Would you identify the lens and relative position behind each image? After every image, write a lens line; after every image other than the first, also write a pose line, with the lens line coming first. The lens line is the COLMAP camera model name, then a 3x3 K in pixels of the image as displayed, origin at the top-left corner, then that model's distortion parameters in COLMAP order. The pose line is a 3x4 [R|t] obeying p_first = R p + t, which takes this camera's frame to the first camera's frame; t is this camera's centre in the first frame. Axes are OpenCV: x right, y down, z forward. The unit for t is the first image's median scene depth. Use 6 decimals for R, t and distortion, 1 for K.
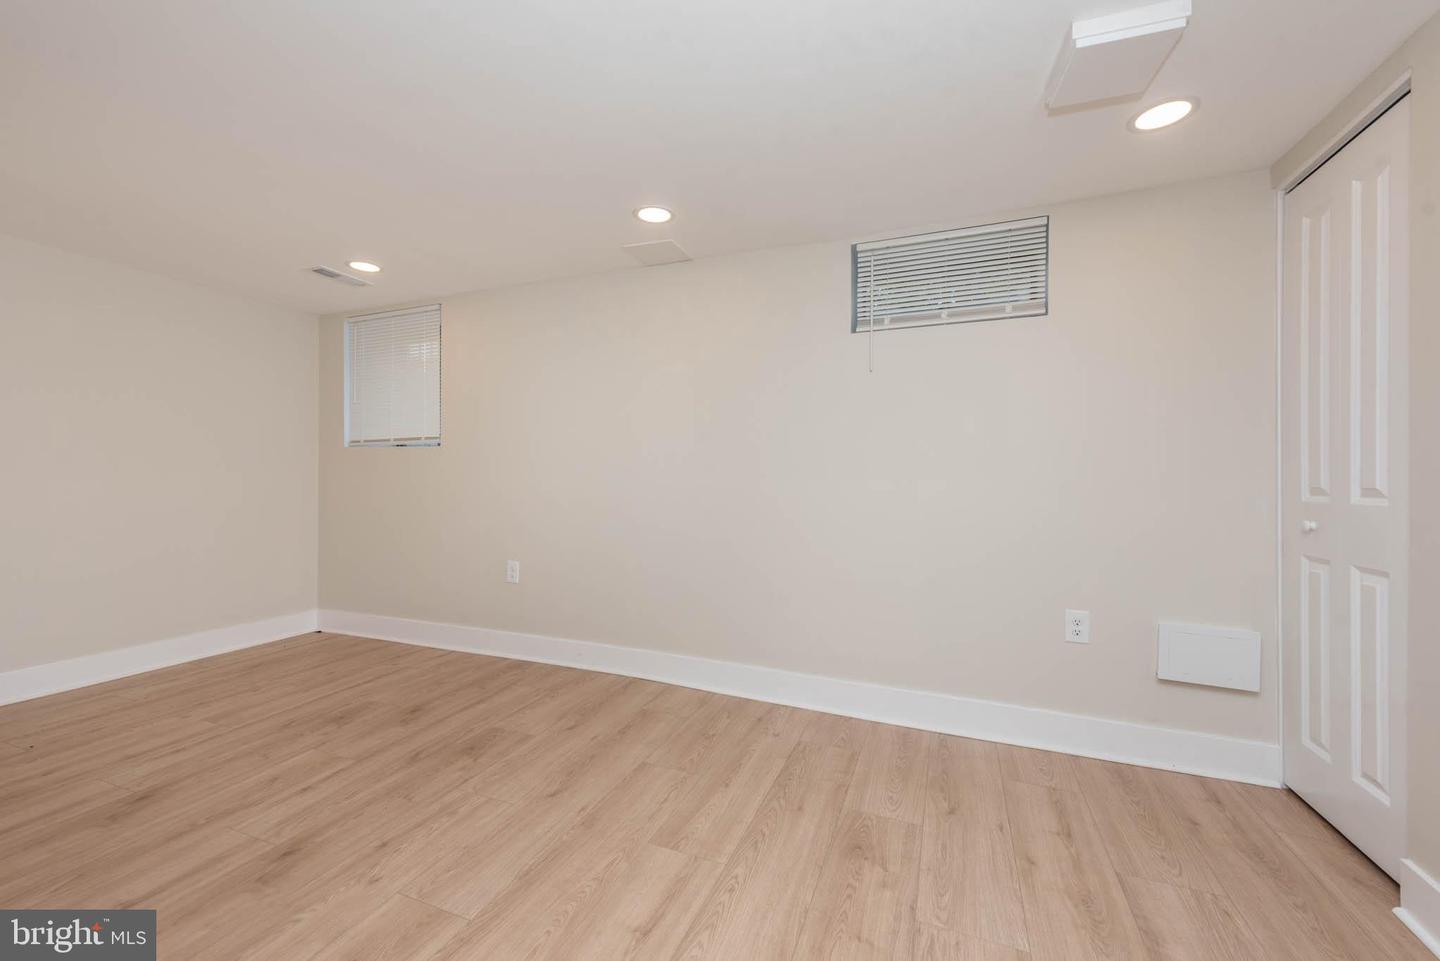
lens RADIAL K [[581.6, 0, 706.1], [0, 581.6, 475.6], [0, 0, 1]] dist [0.008382, -0.001700]
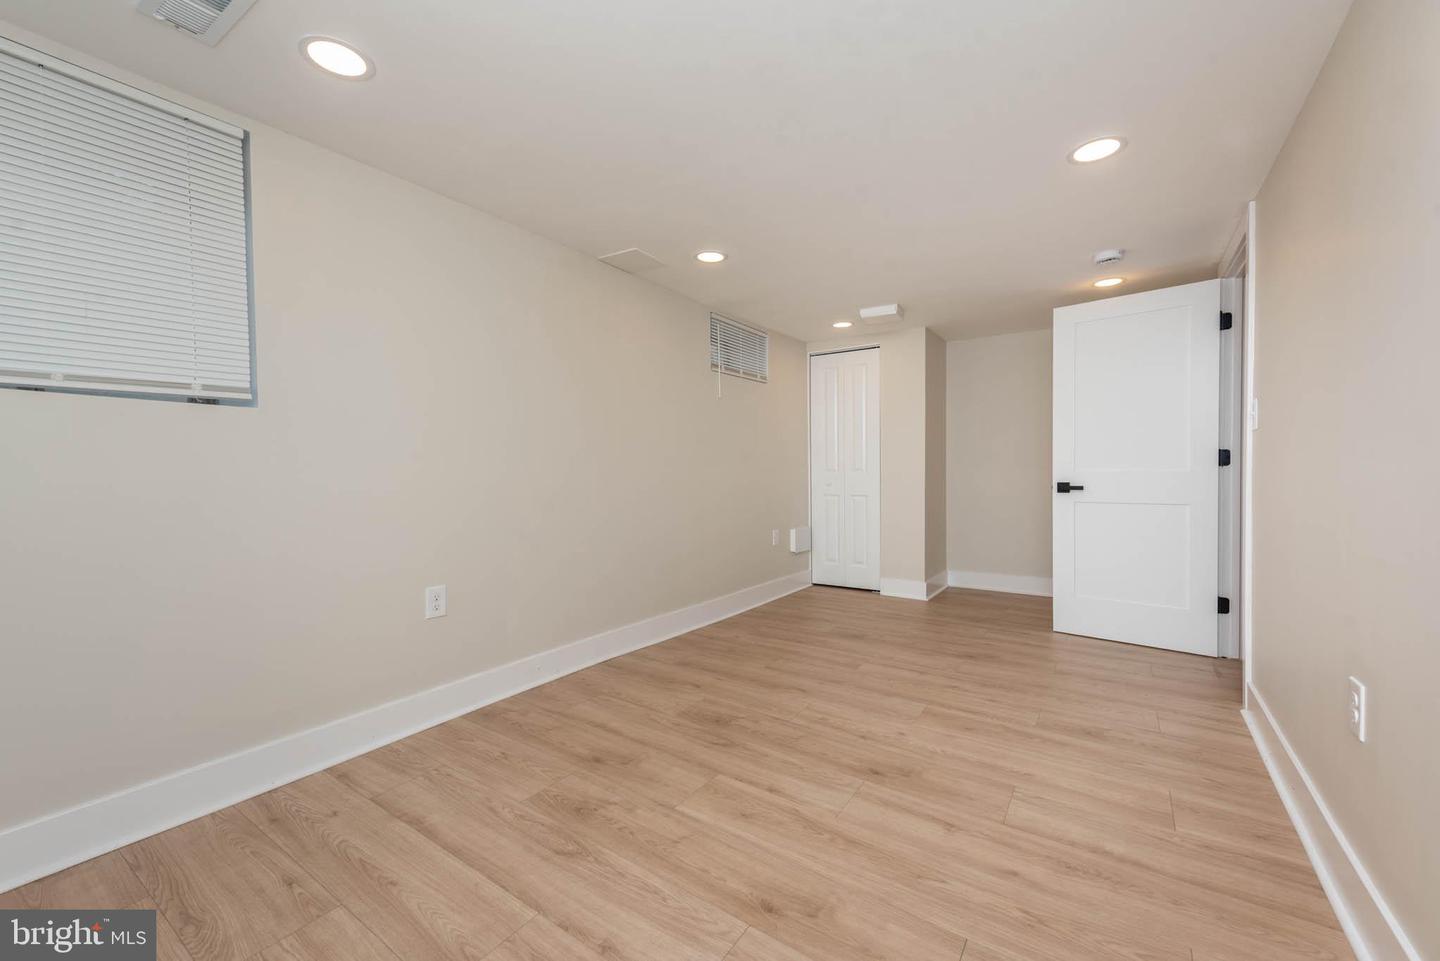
lens RADIAL K [[581.6, 0, 718.4], [0, 581.6, 482.6], [0, 0, 1]] dist [0.008382, -0.001700]
pose [[0.200915, -0.020210, 0.979400, -1.279769], [0.011308, 0.999768, 0.018310, 0.017472], [-0.979543, 0.007397, 0.201097, 0.706875]]
